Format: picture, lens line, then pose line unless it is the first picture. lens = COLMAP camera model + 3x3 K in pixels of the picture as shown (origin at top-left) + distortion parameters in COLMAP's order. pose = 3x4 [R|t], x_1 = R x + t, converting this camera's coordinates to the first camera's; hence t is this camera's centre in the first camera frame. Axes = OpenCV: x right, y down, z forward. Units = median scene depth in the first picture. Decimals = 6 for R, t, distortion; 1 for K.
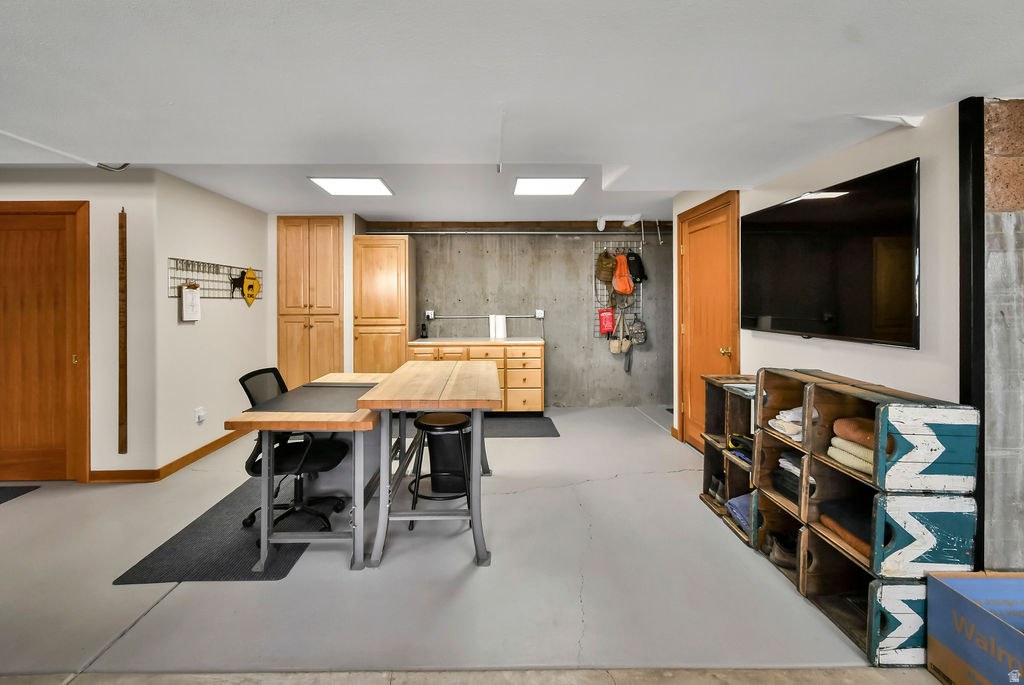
lens RADIAL K [[491.5, 0, 507.0], [0, 491.5, 295.1], [0, 0, 1]] dist [-0.000696, -0.000414]
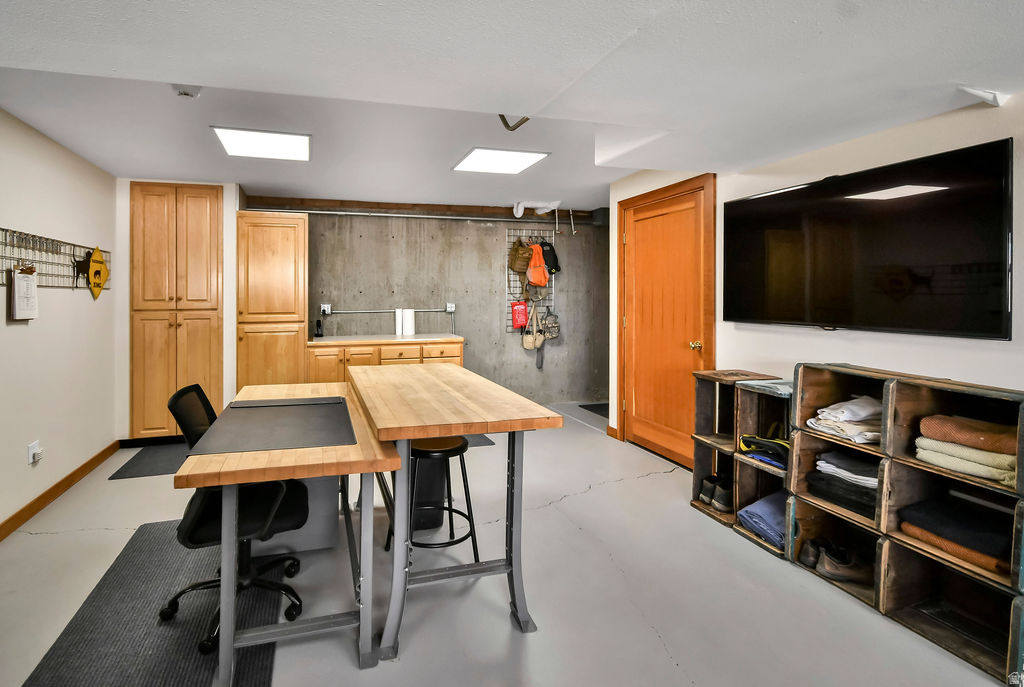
lens RADIAL K [[499.9, 0, 453.6], [0, 499.9, 289.0], [0, 0, 1]] dist [0.000140, -0.000506]
pose [[0.971079, 0.003328, 0.238736, -0.165859], [-0.003155, 0.999994, -0.001110, 0.005937], [-0.238738, 0.000325, 0.971084, 0.122979]]
